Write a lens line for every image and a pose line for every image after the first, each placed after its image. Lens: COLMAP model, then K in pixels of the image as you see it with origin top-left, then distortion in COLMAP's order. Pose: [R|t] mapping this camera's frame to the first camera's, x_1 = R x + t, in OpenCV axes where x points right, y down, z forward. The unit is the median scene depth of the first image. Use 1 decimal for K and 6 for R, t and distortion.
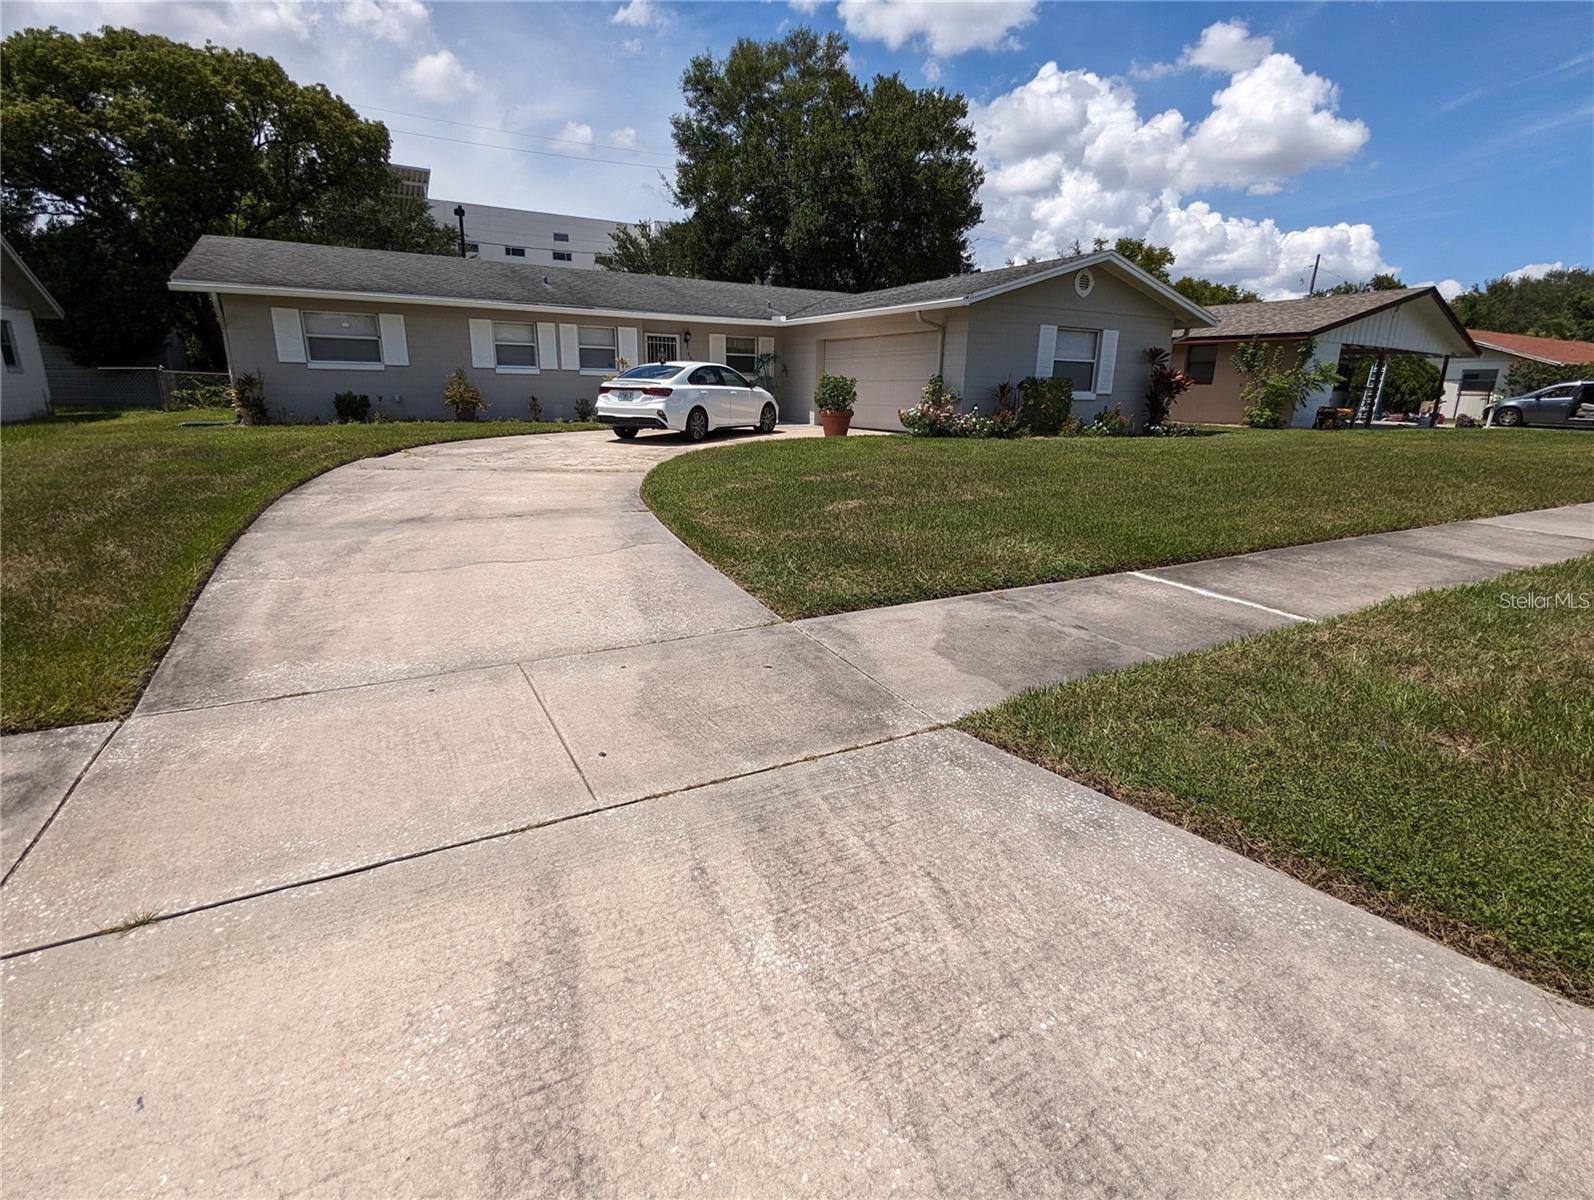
lens RADIAL K [[755.4, 0, 793.2], [0, 755.4, 599.2], [0, 0, 1]] dist [-0.002855, 0.001465]
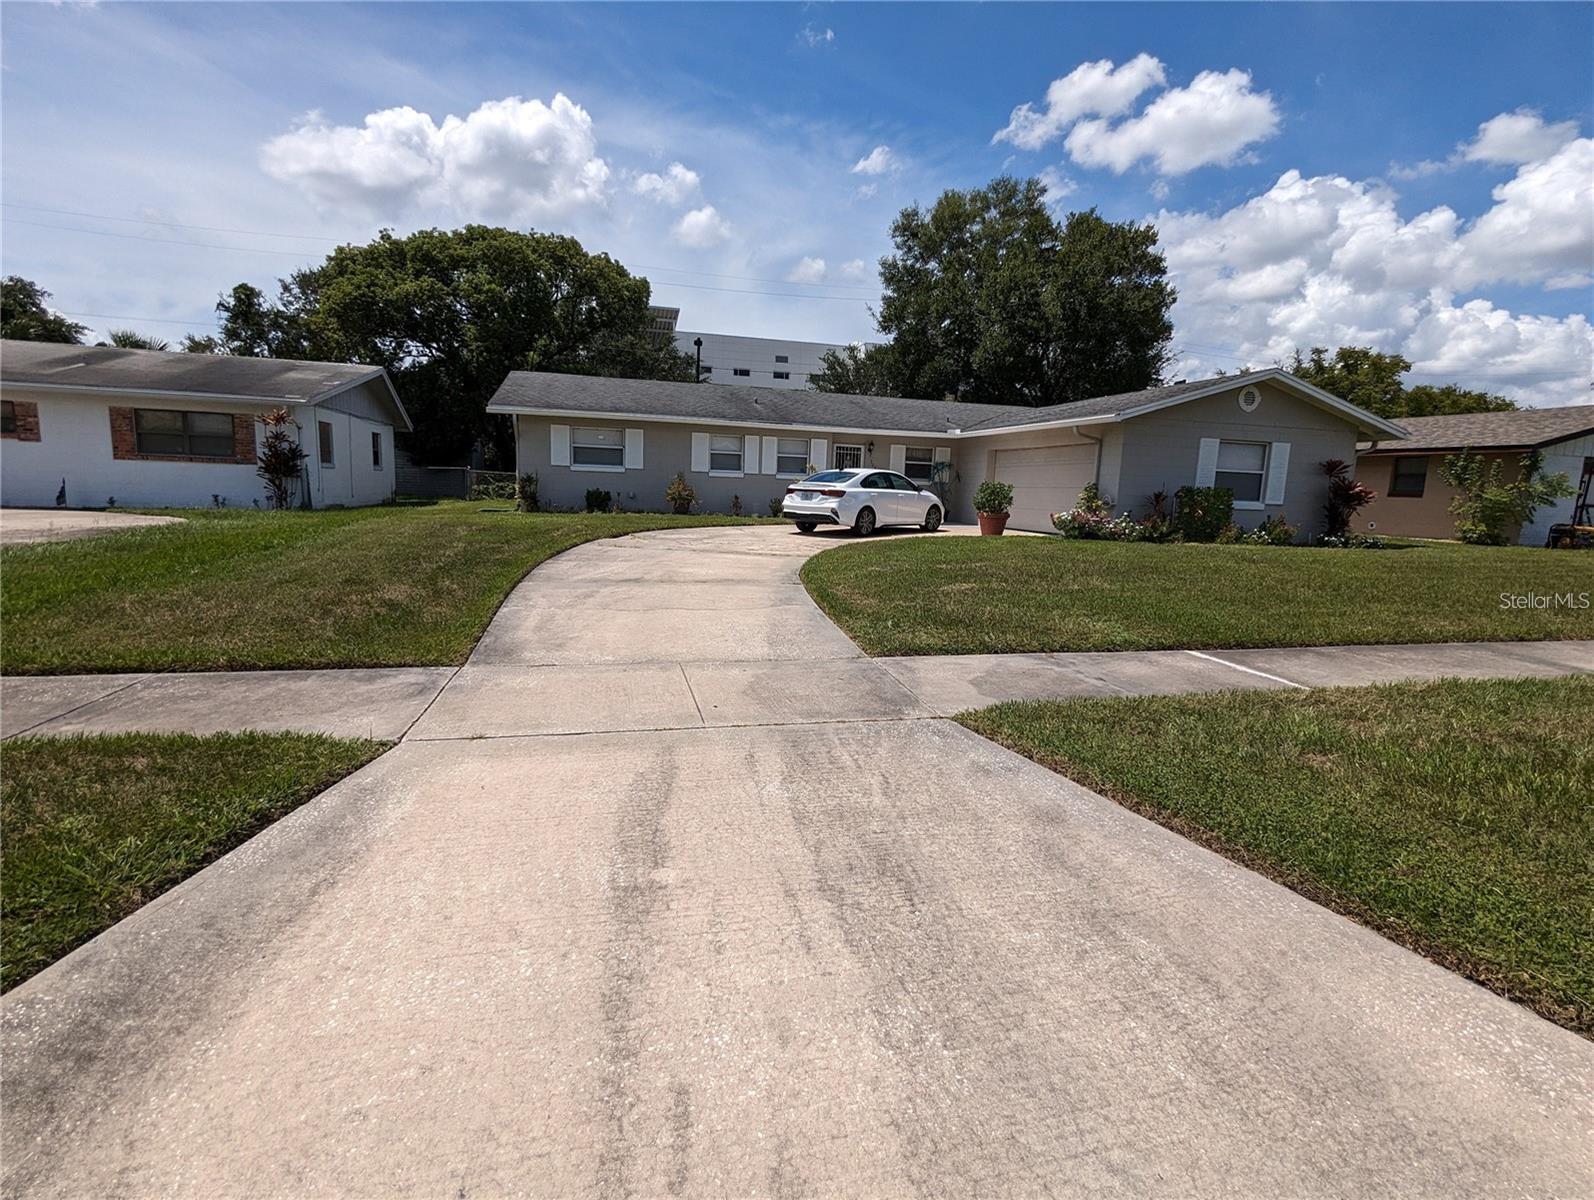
lens RADIAL K [[755.4, 0, 798.5], [0, 755.4, 602.8], [0, 0, 1]] dist [-0.002855, 0.001465]
pose [[0.966932, 0.055912, -0.248828, 0.059374], [-0.086931, 0.989500, -0.115469, 0.030049], [0.239759, 0.133282, 0.961640, -0.104170]]
